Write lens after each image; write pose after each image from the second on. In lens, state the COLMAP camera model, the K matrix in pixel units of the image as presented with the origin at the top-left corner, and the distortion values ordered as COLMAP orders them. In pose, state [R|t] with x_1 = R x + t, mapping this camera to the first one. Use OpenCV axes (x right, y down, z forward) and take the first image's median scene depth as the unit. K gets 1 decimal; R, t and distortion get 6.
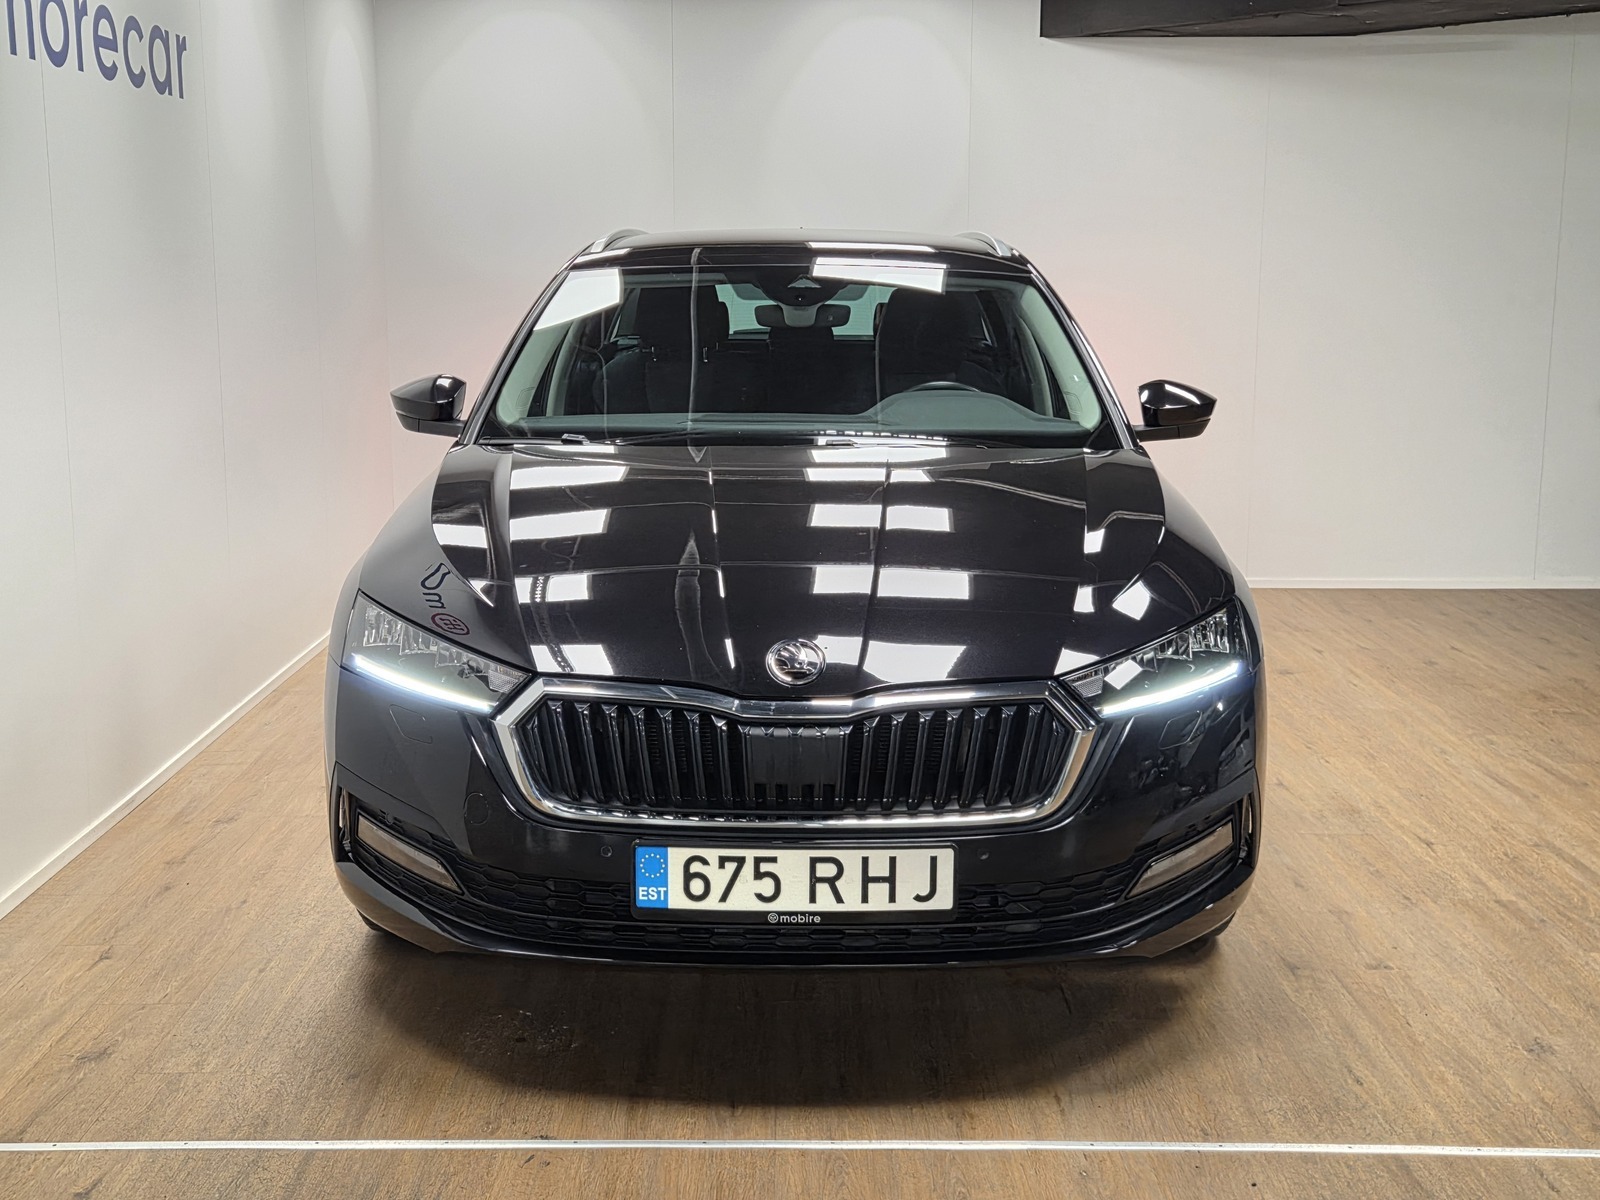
lens RADIAL K [[1914.2, 0, 805.0], [0, 1914.2, 592.8], [0, 0, 1]] dist [0.060059, 0.000000]
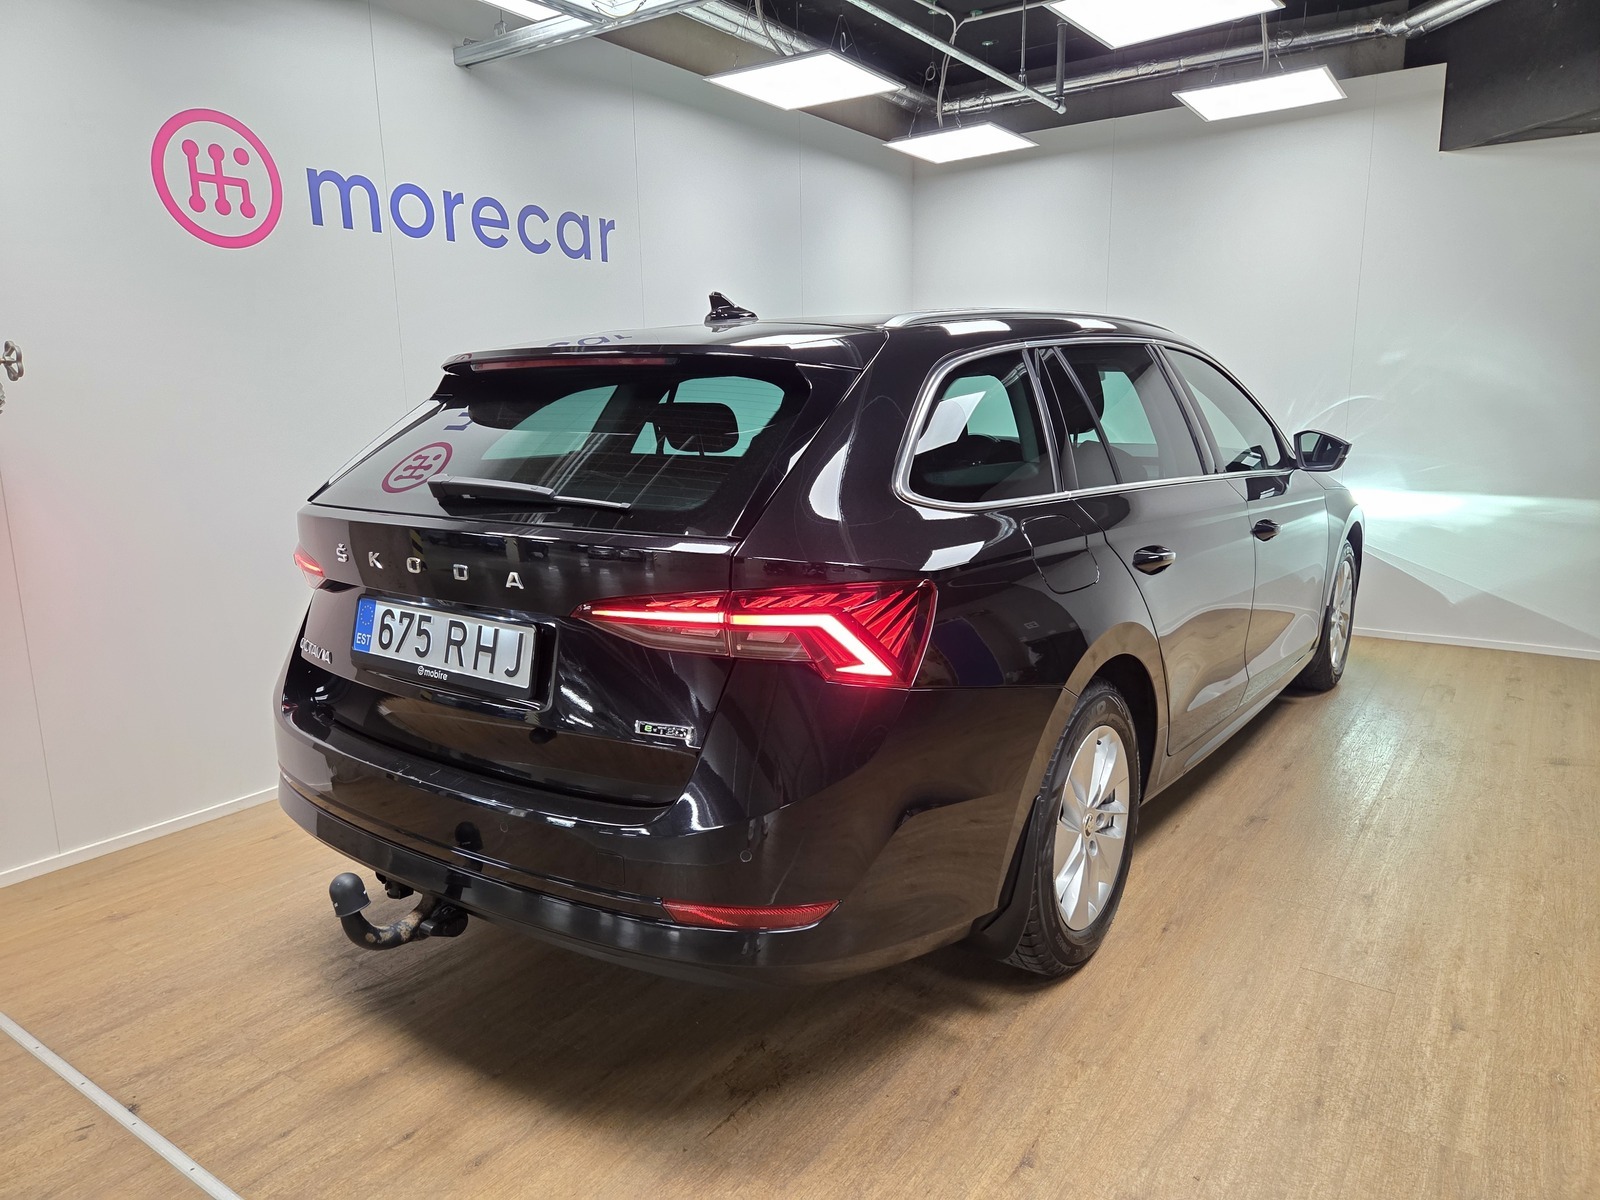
lens RADIAL K [[1061.5, 0, 799.8], [0, 1061.5, 612.6], [0, 0, 1]] dist [0.053215, -0.042976]
pose [[0.812984, 0.098252, -0.573937, 0.370979], [-0.078900, 0.995159, 0.058598, -0.055296], [0.576916, -0.002356, 0.816800, 0.500554]]
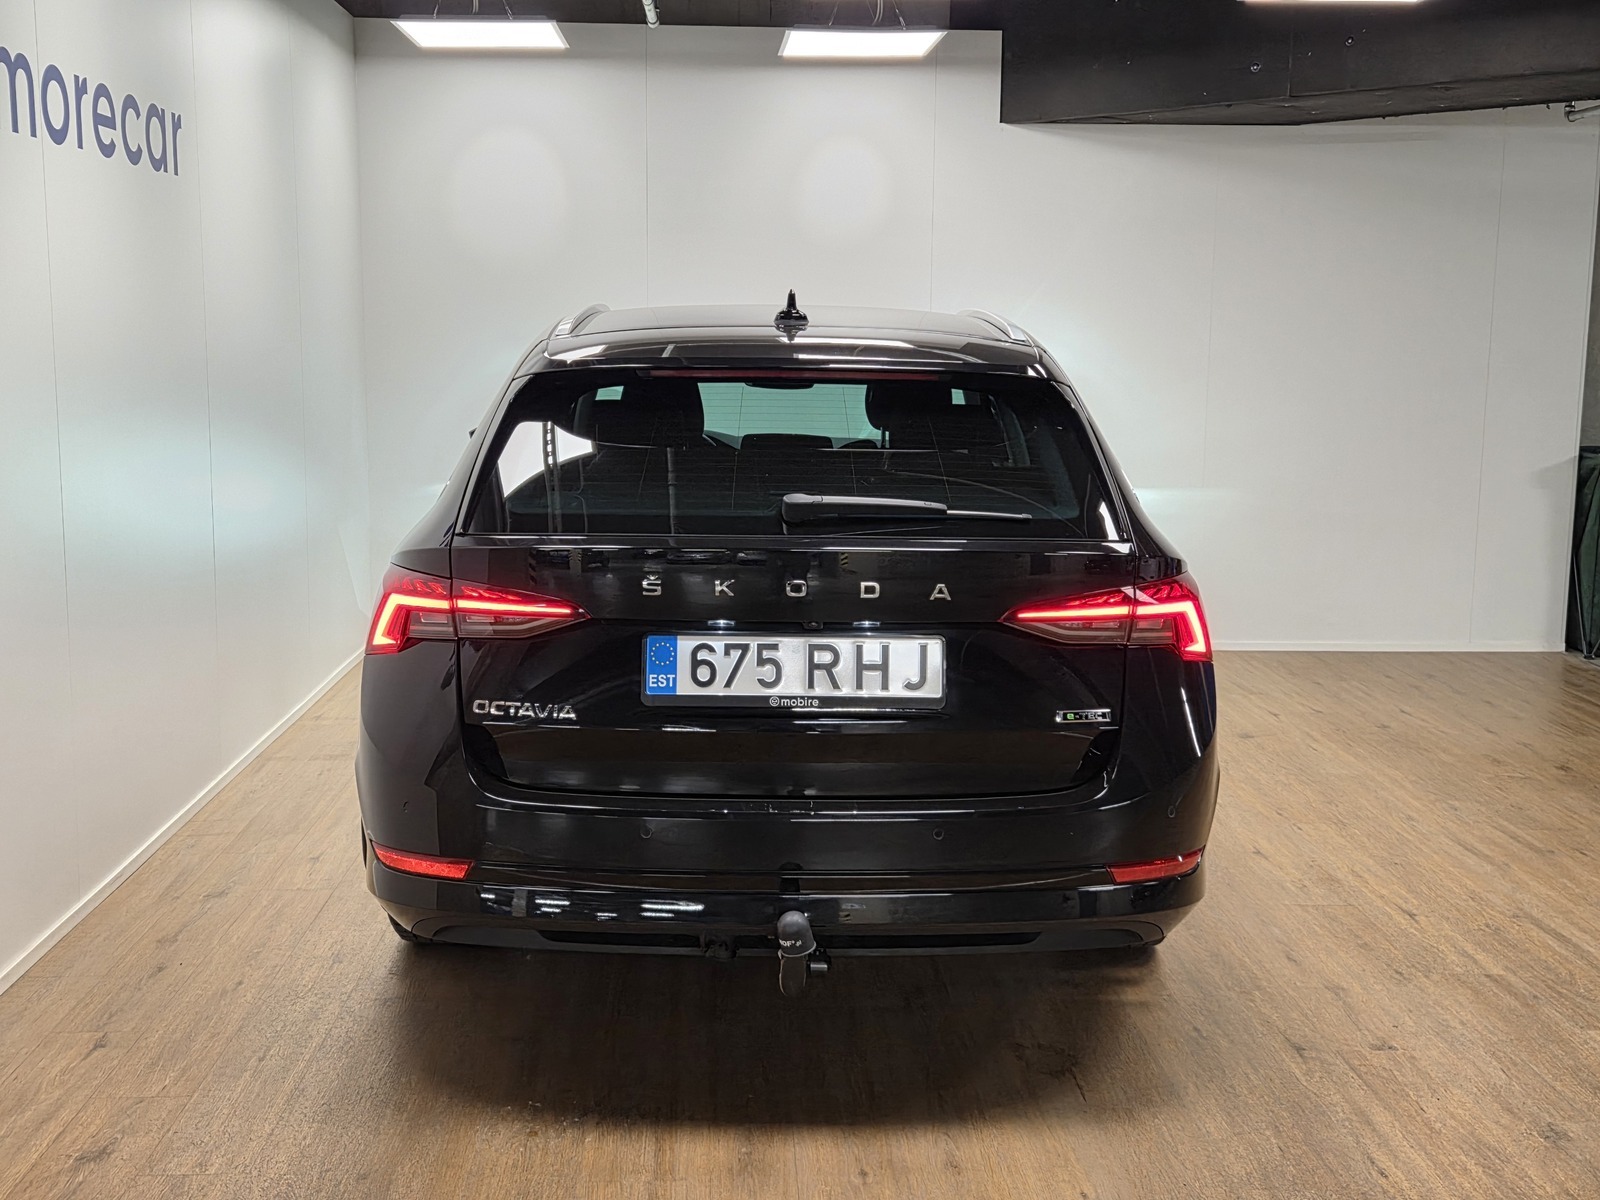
lens RADIAL K [[1809.1, 0, 799.5], [0, 1809.1, 596.9], [0, 0, 1]] dist [0.050111, 0.000000]
pose [[0.999433, 0.001642, 0.033629, -0.034648], [-0.000863, 0.999731, -0.023183, -0.016325], [-0.033658, 0.023141, 0.999165, 0.049507]]
